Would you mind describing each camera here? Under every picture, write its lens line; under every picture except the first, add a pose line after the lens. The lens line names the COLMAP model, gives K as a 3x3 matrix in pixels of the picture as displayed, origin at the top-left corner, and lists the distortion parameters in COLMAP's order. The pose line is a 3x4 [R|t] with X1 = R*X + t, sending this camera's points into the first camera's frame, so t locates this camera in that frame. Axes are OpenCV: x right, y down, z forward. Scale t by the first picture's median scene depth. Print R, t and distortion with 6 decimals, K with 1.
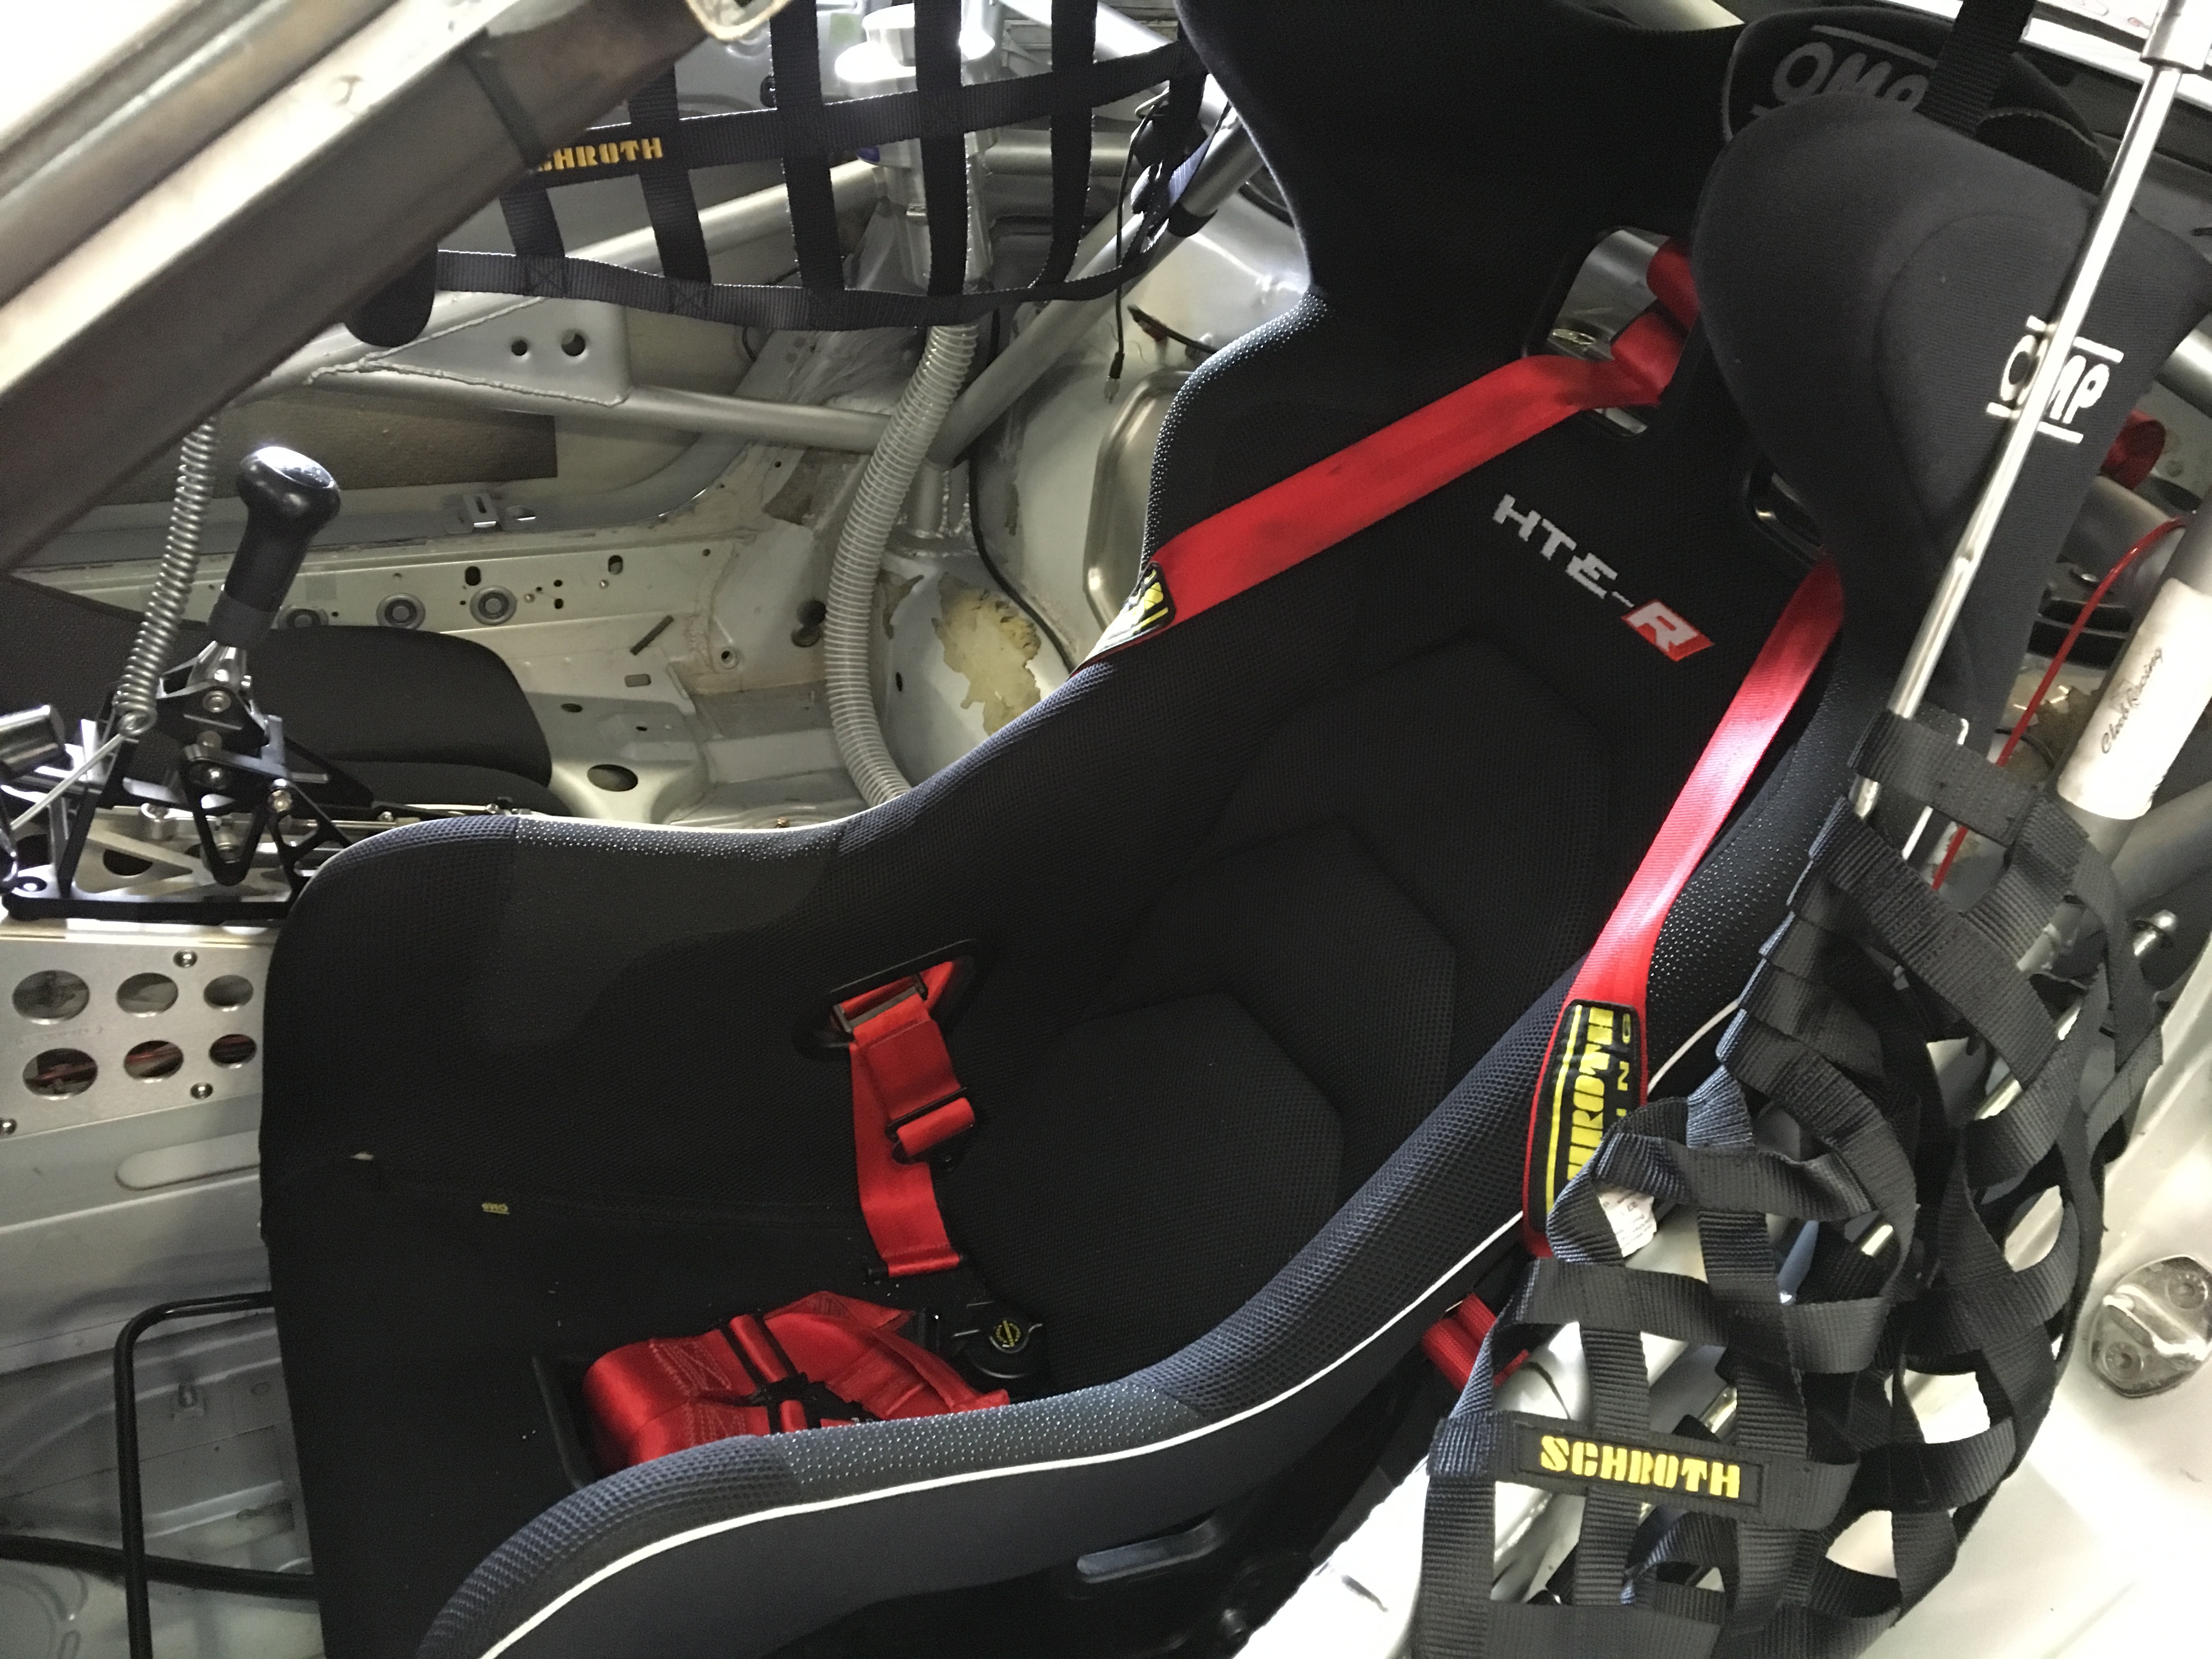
lens RADIAL K [[1873.4, 0, 1106.0], [0, 1873.4, 829.5], [0, 0, 1]] dist [0.086870, -0.135227]
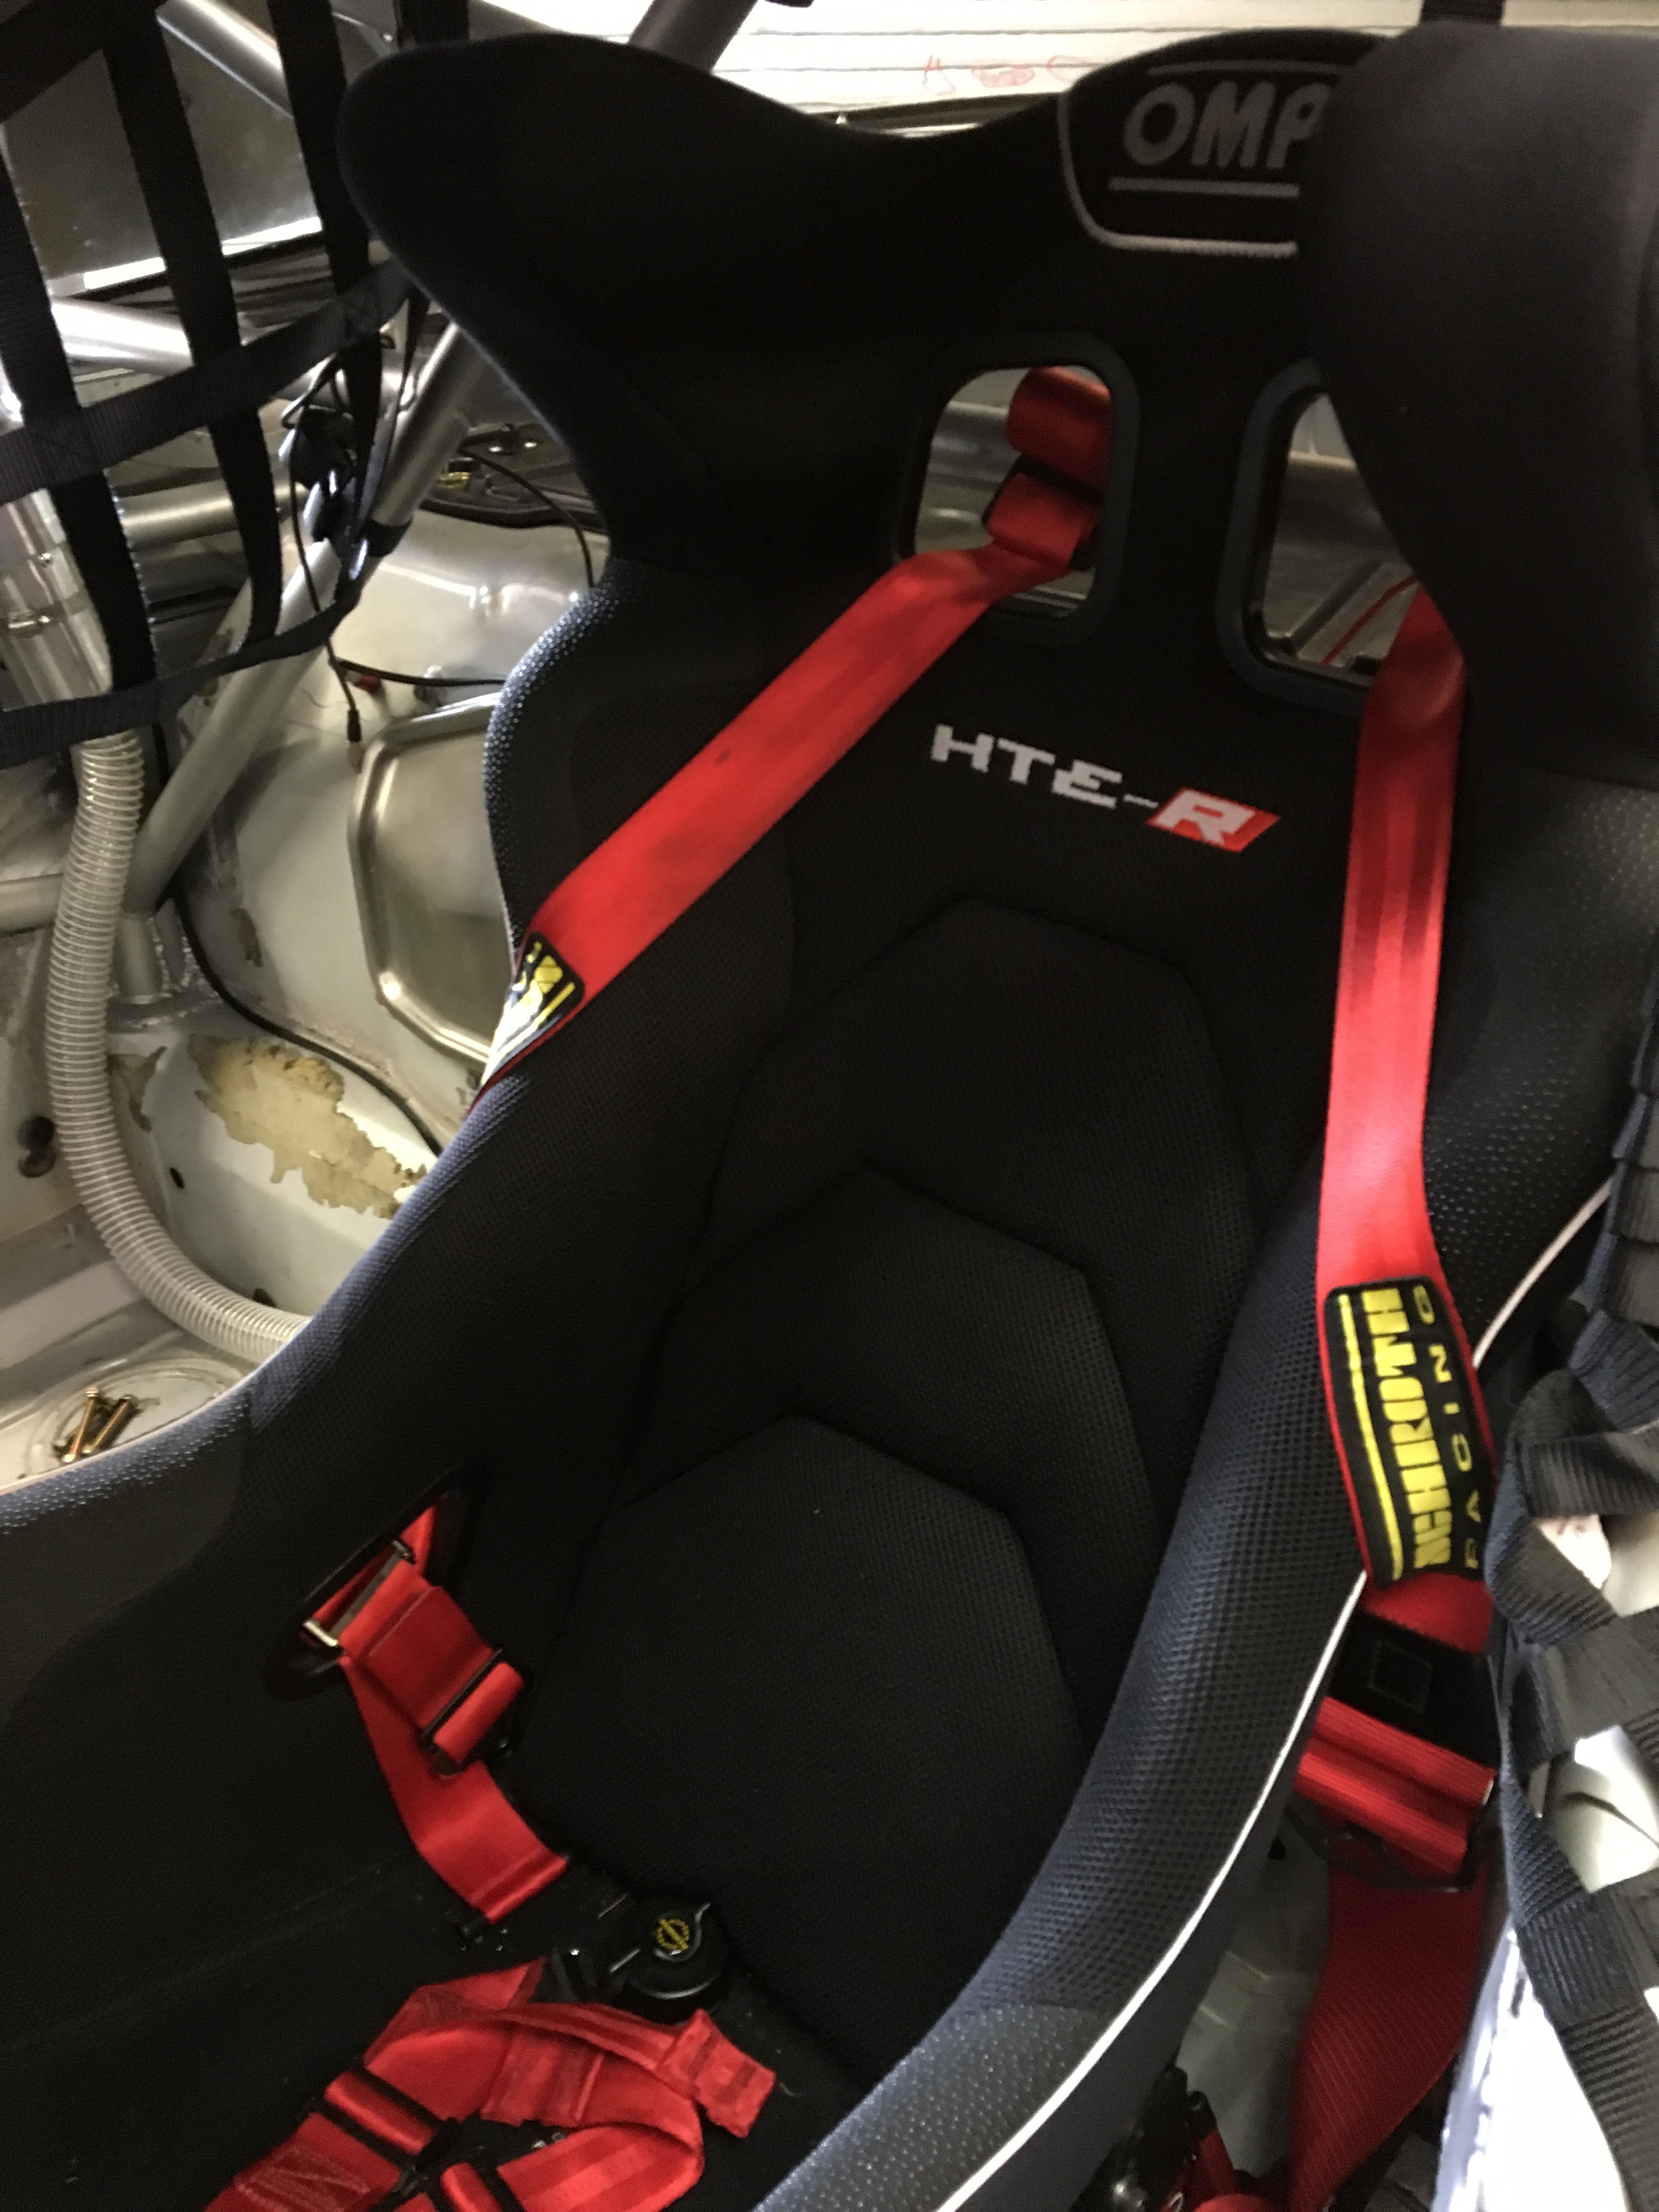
lens RADIAL K [[1873.4, 0, 829.5], [0, 1873.4, 1106.0], [0, 0, 1]] dist [0.086870, -0.135227]
pose [[0.911888, -0.320092, 0.256906, -0.085638], [0.327438, 0.944755, 0.014875, -0.044814], [-0.247475, 0.070556, 0.966322, 0.212228]]
